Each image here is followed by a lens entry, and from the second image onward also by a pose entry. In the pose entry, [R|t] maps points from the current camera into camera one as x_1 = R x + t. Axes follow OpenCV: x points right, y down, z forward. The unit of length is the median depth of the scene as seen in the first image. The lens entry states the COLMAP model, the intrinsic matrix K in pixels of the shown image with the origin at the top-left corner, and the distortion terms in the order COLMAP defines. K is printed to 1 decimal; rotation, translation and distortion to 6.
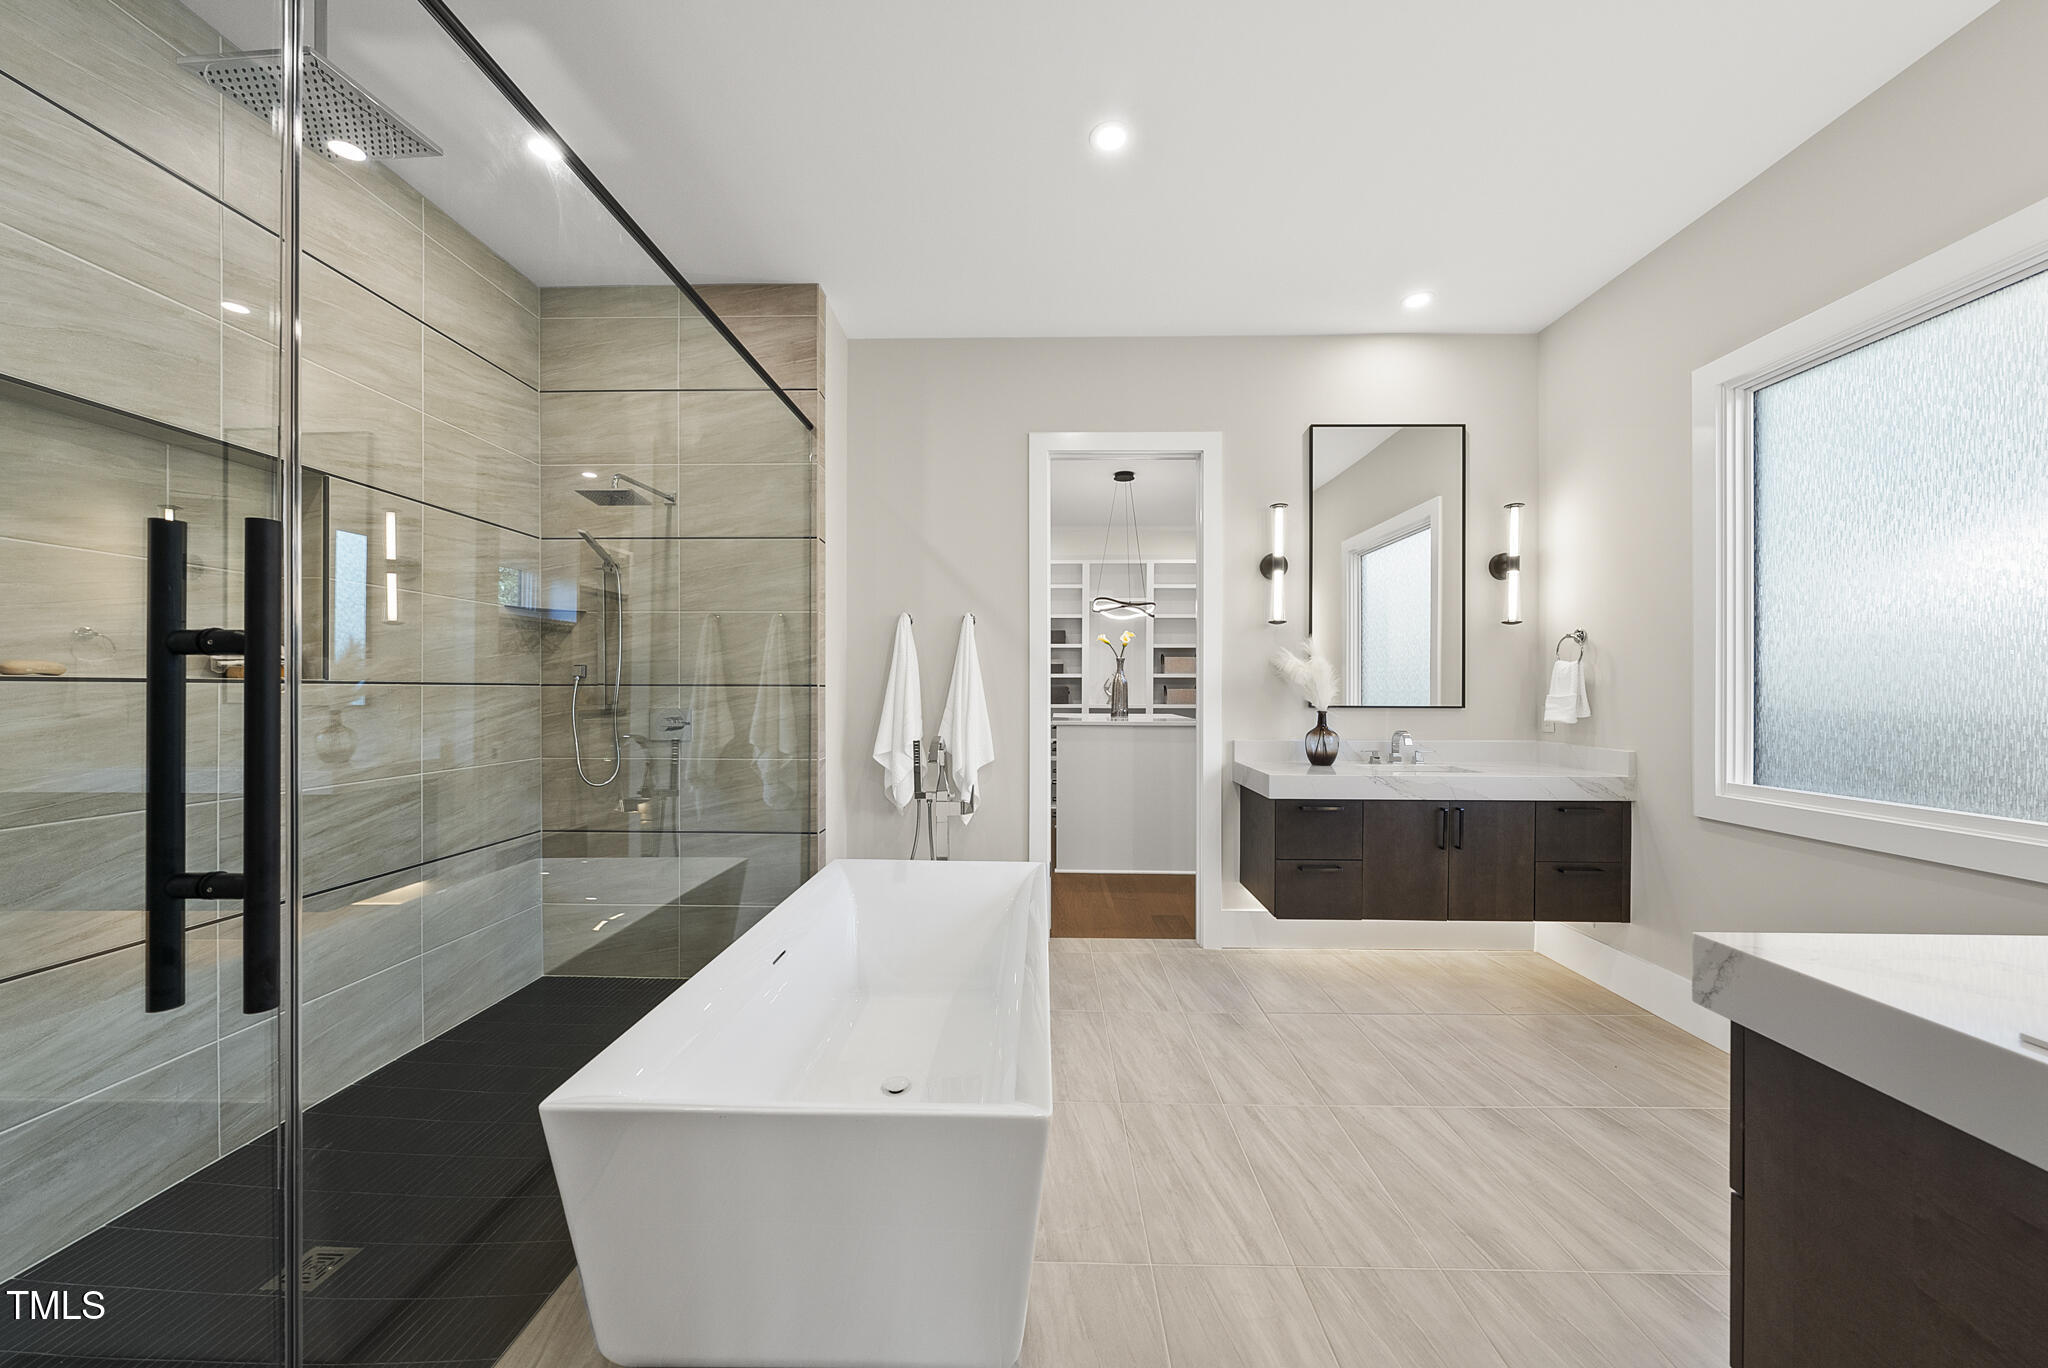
lens RADIAL K [[693.9, 0, 1032.0], [0, 693.9, 688.6], [0, 0, 1]] dist [-0.001431, -0.000117]
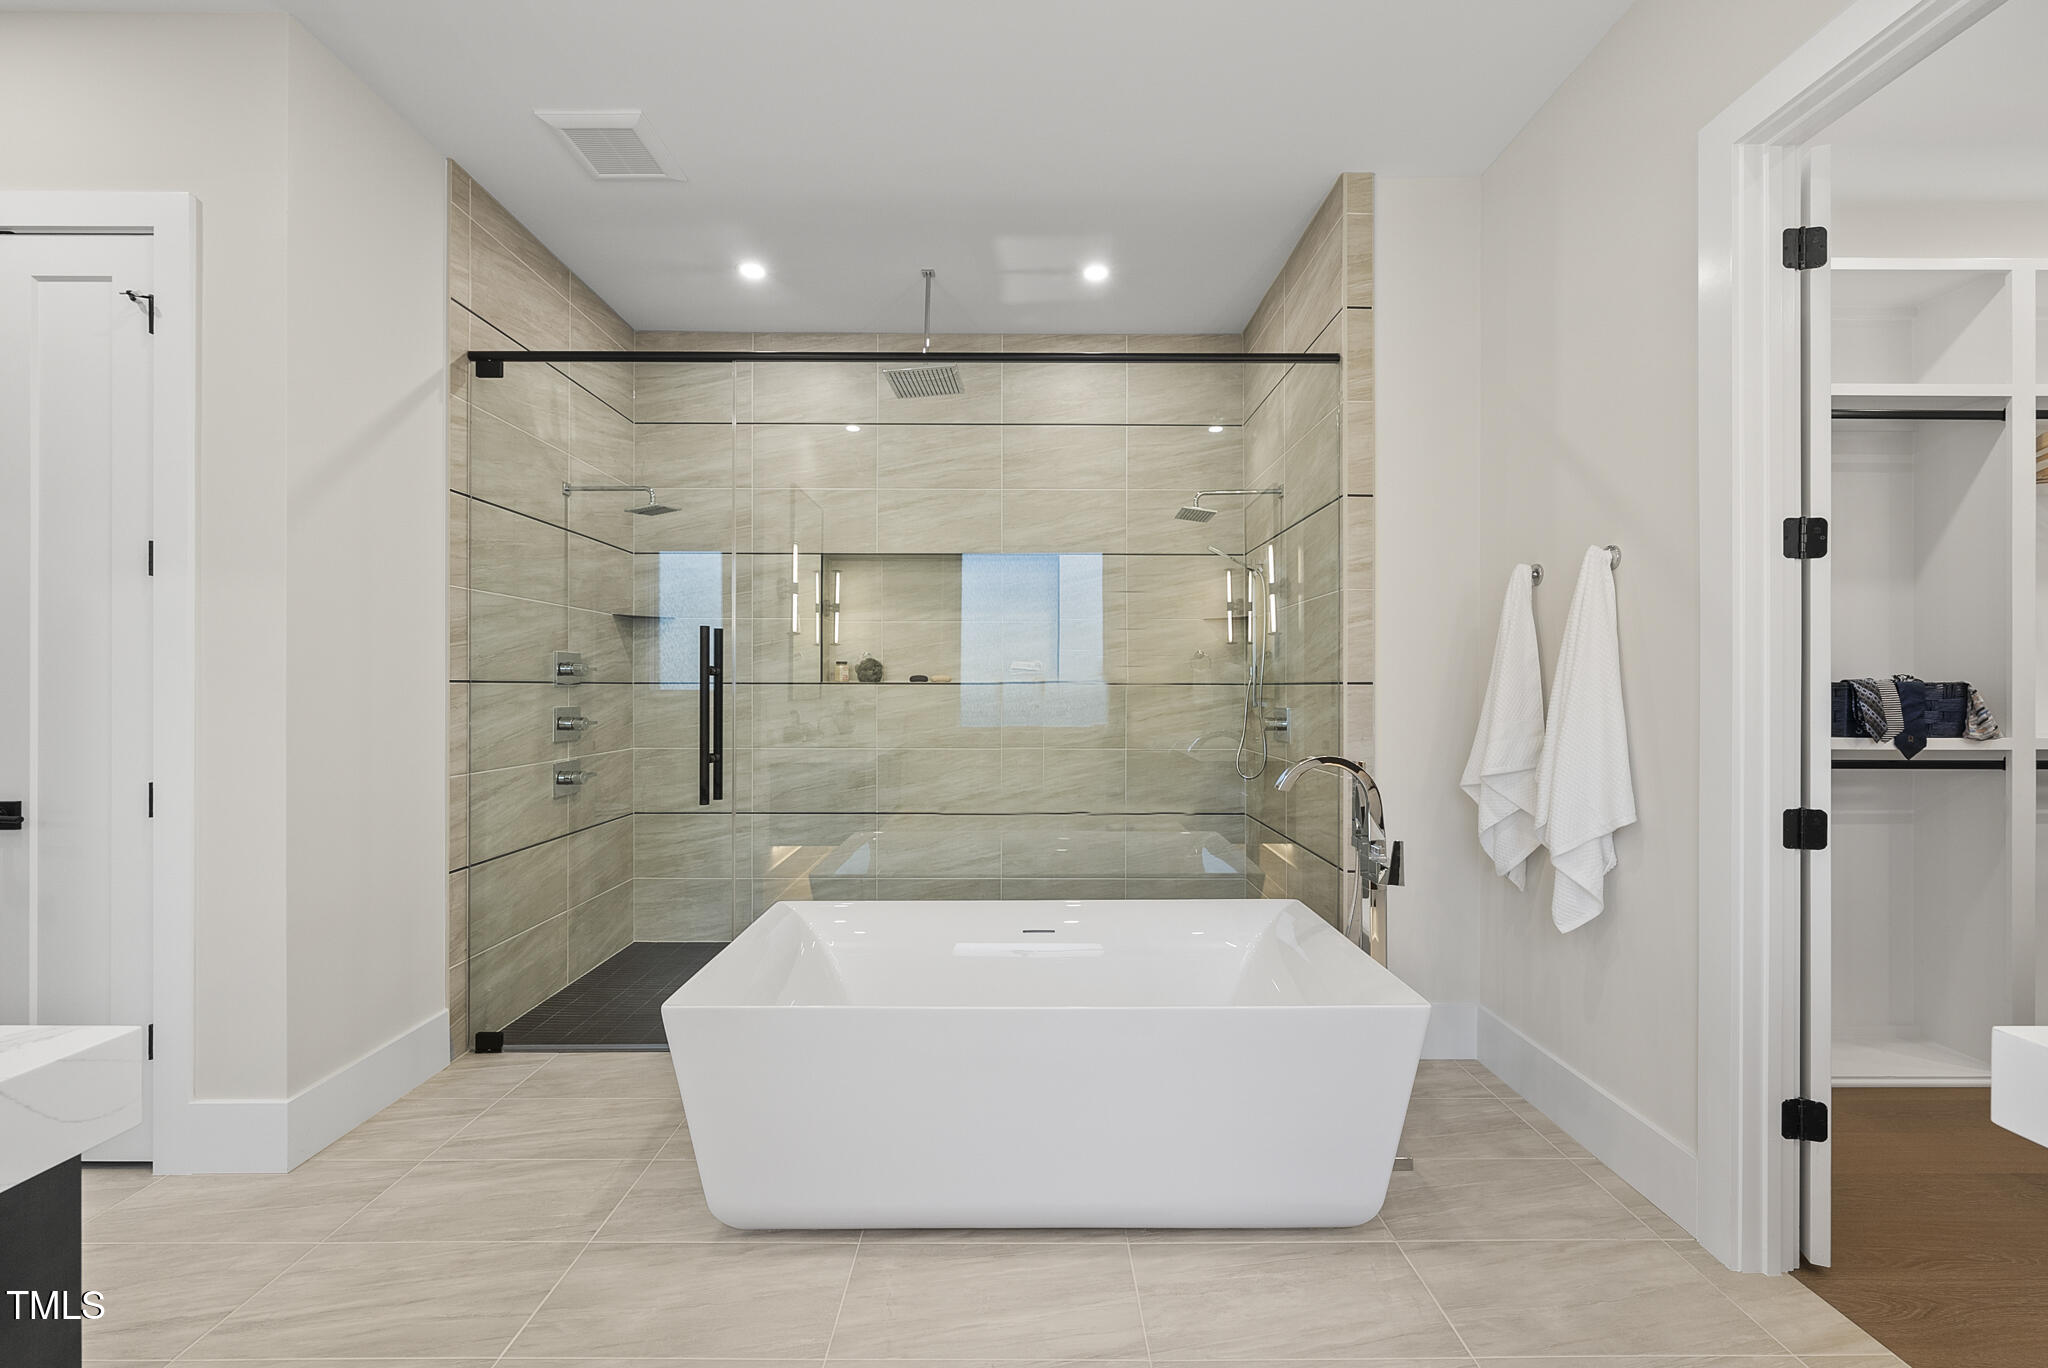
lens RADIAL K [[799.2, 0, 1024.0], [0, 799.2, 684.0], [0, 0, 1]] dist [0.000514, 0.000071]
pose [[0.027162, -0.007631, -0.999602, 0.699878], [0.000261, 0.999971, -0.007626, 0.005075], [0.999631, -0.000054, 0.027163, 0.730366]]
